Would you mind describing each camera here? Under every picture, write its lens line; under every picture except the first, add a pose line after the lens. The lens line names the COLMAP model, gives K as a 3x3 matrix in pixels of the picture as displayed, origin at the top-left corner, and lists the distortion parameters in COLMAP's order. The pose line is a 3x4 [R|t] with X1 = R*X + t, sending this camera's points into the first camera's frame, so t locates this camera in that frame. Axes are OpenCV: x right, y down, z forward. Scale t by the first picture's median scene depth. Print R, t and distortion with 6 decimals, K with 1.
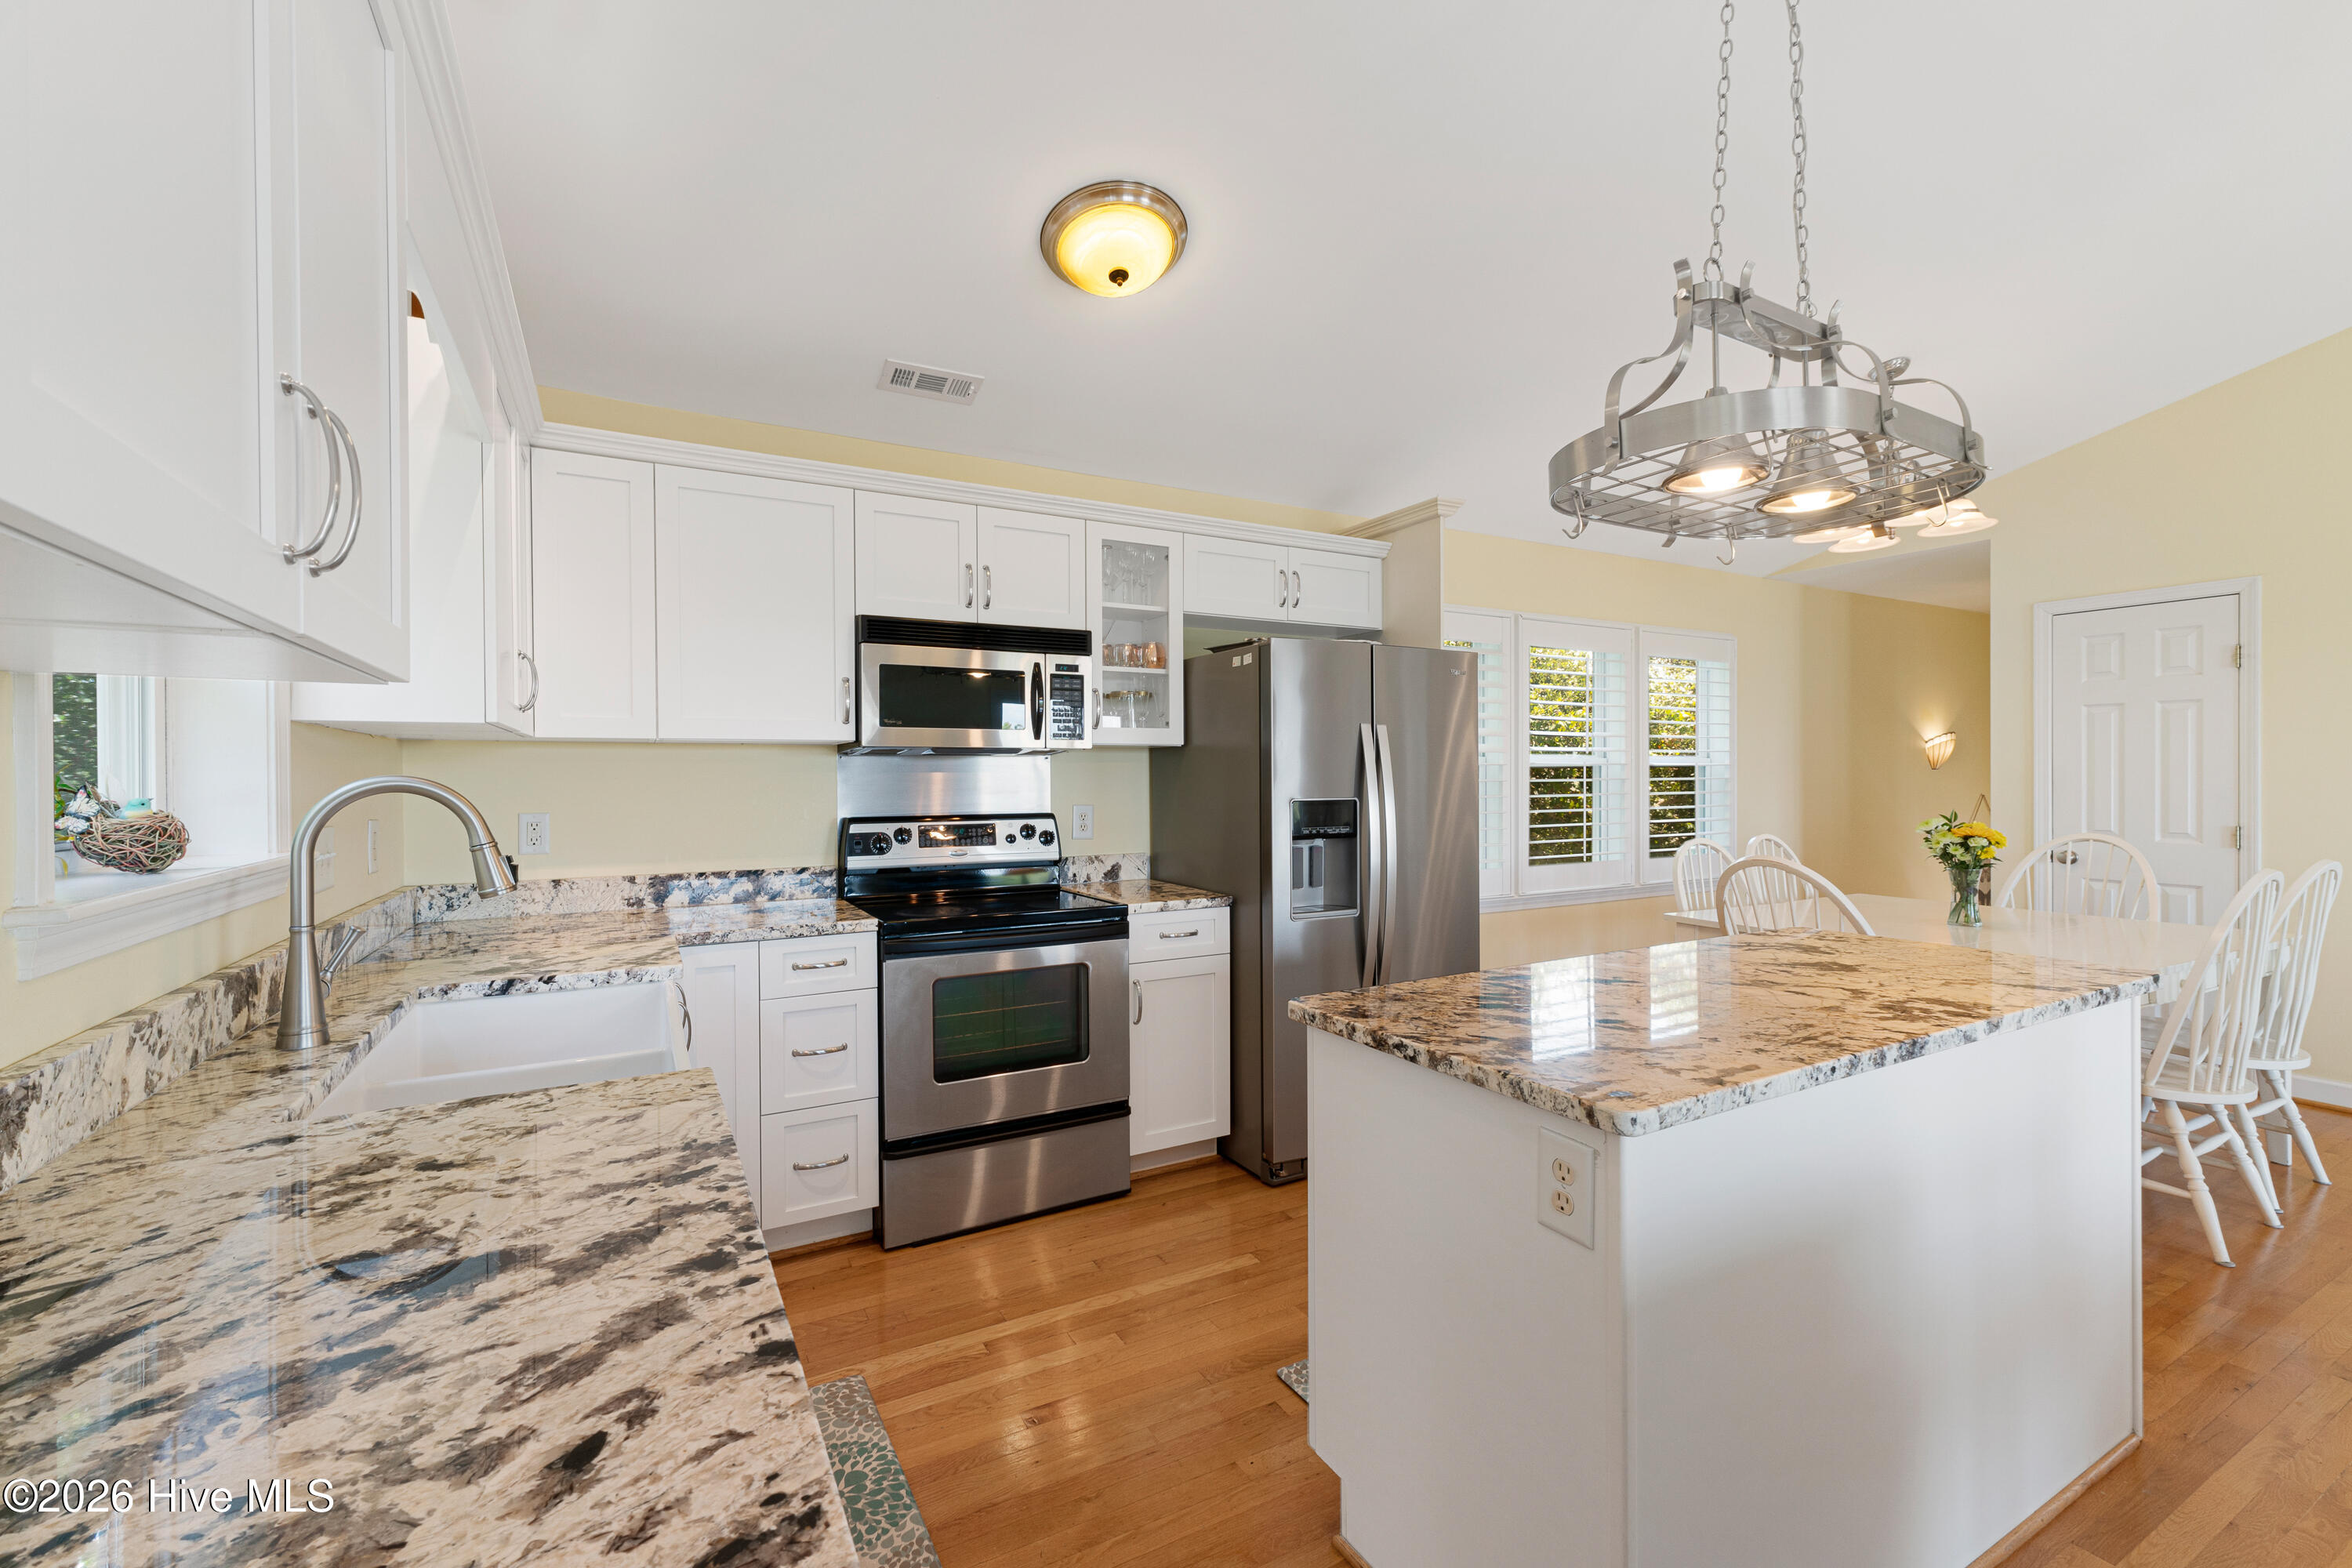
lens RADIAL K [[989.6, 0, 1173.4], [0, 989.6, 778.7], [0, 0, 1]] dist [0.000434, 0.001454]
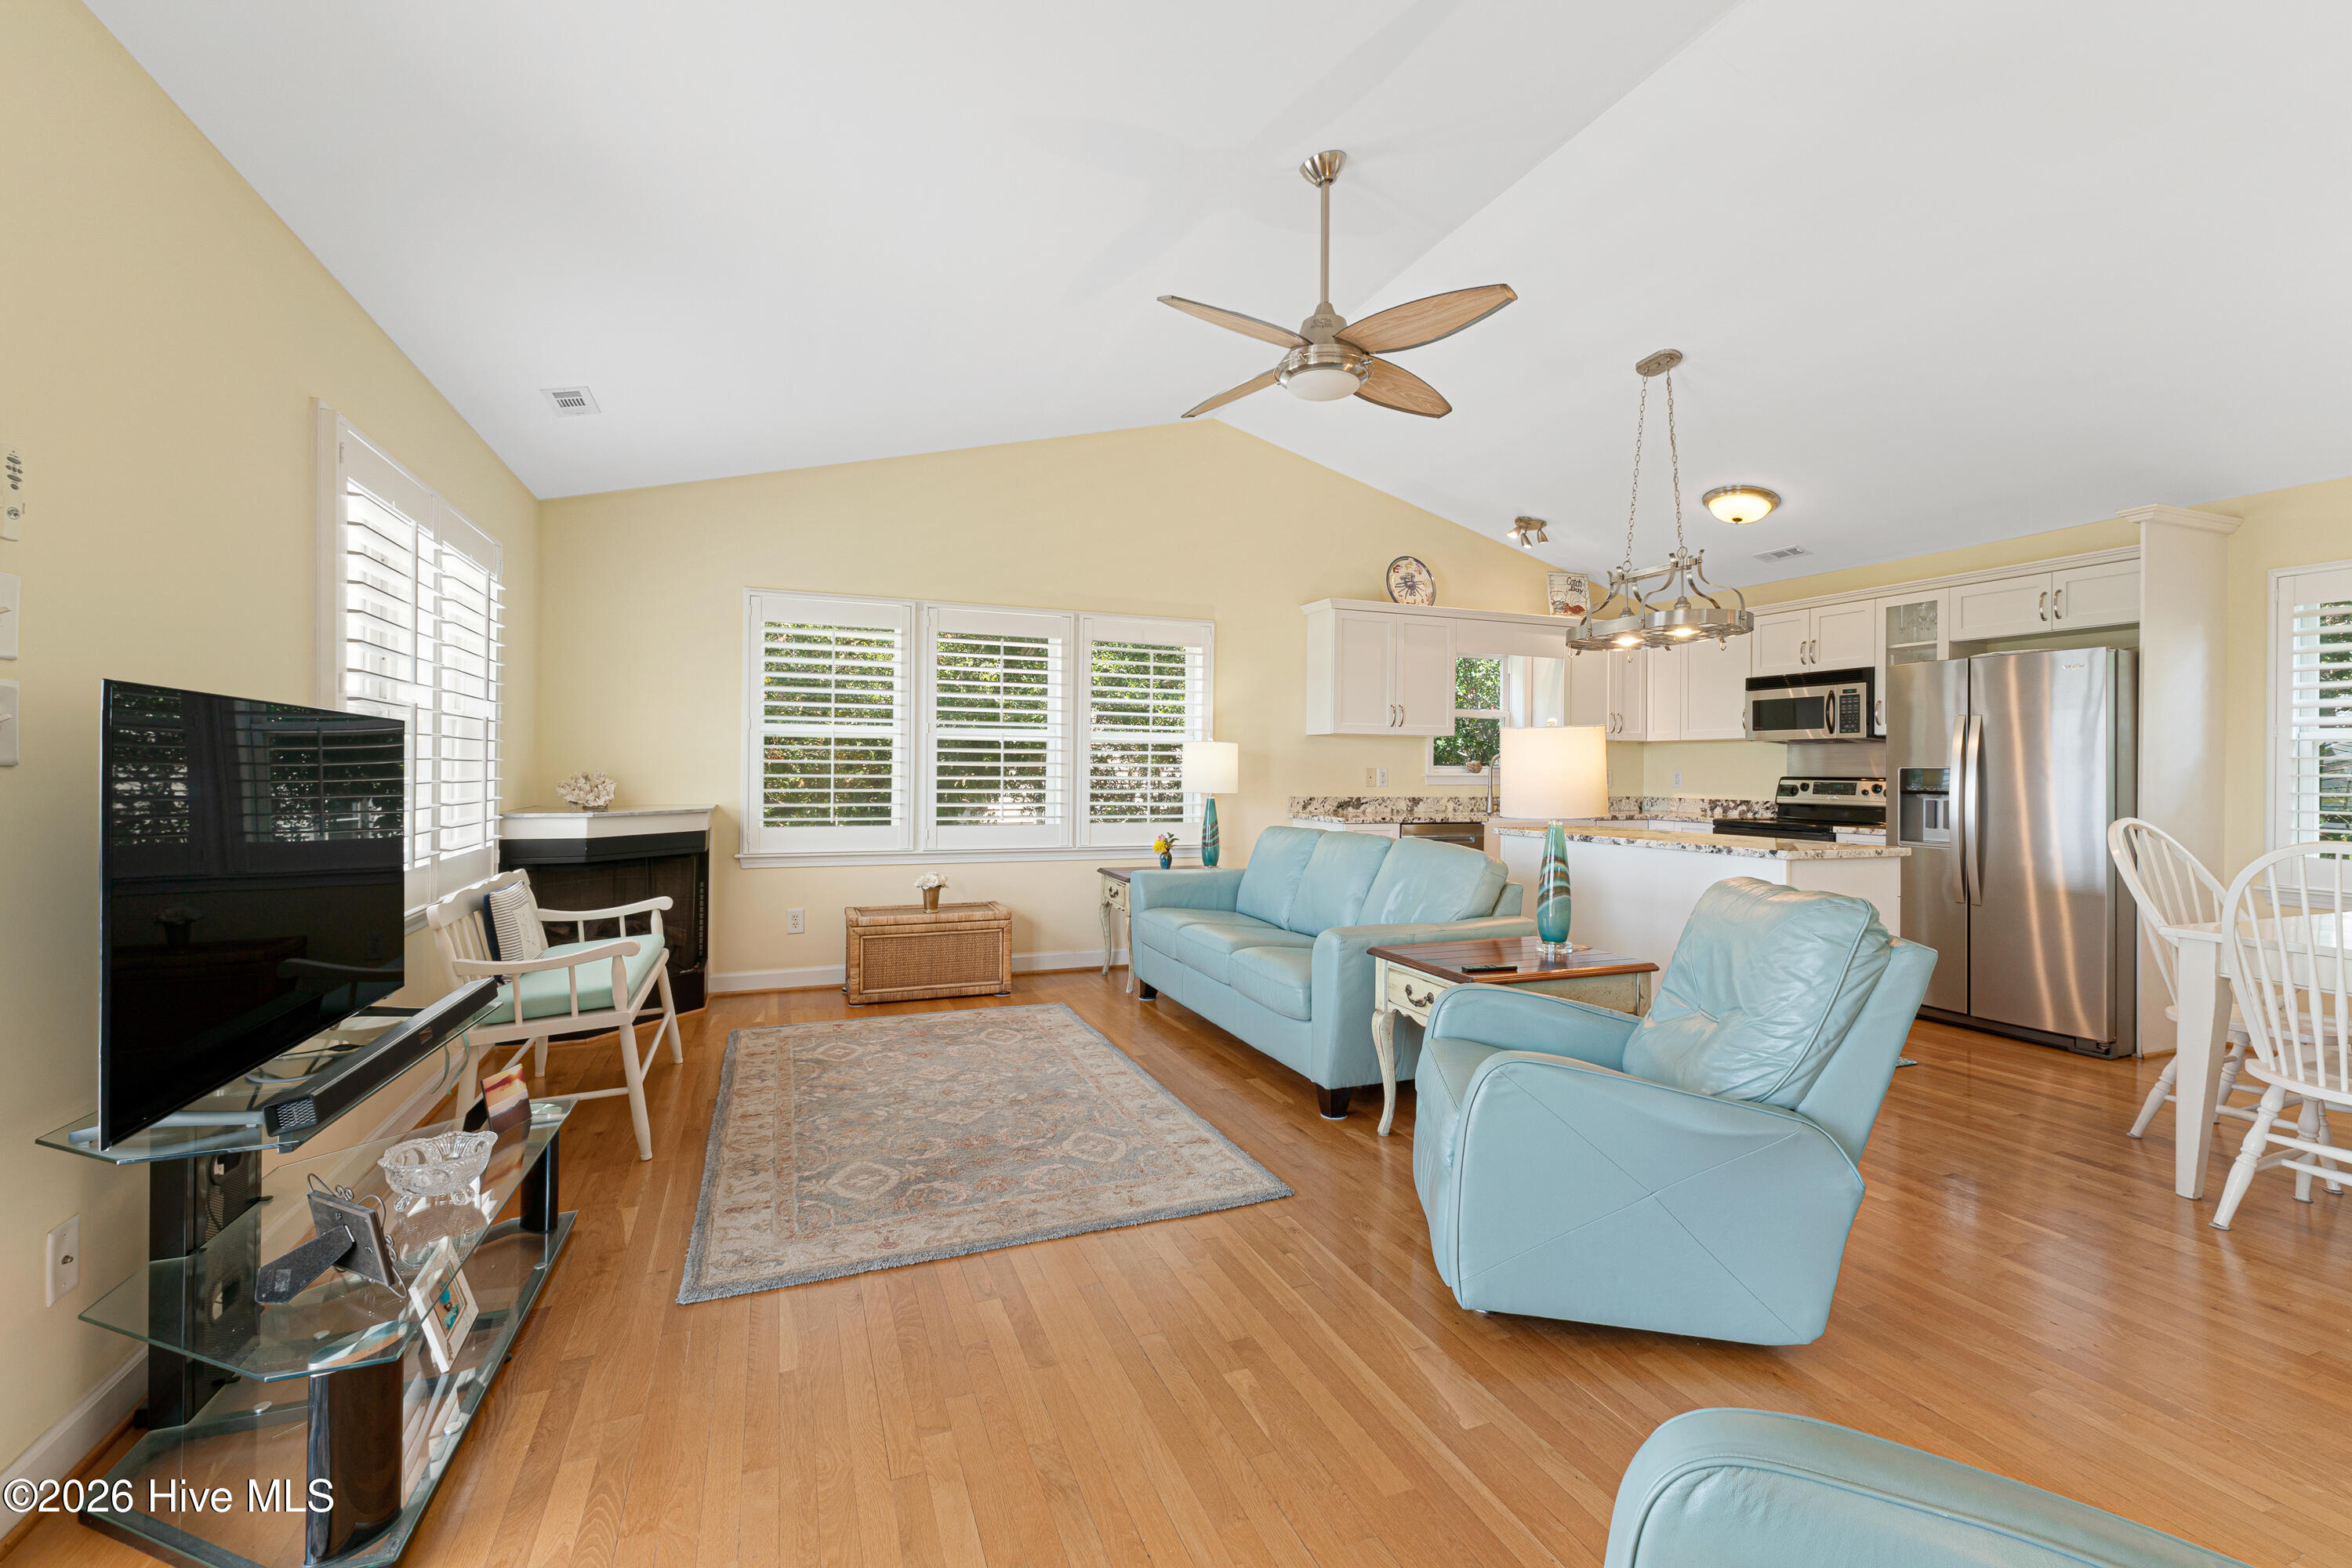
lens RADIAL K [[989.6, 0, 1176.4], [0, 989.6, 769.8], [0, 0, 1]] dist [0.000434, 0.001454]
pose [[-0.101552, 0.008085, -0.994797, 1.731674], [-0.002337, 0.999962, 0.008365, 0.012830], [0.994827, 0.003175, -0.101530, 0.013282]]
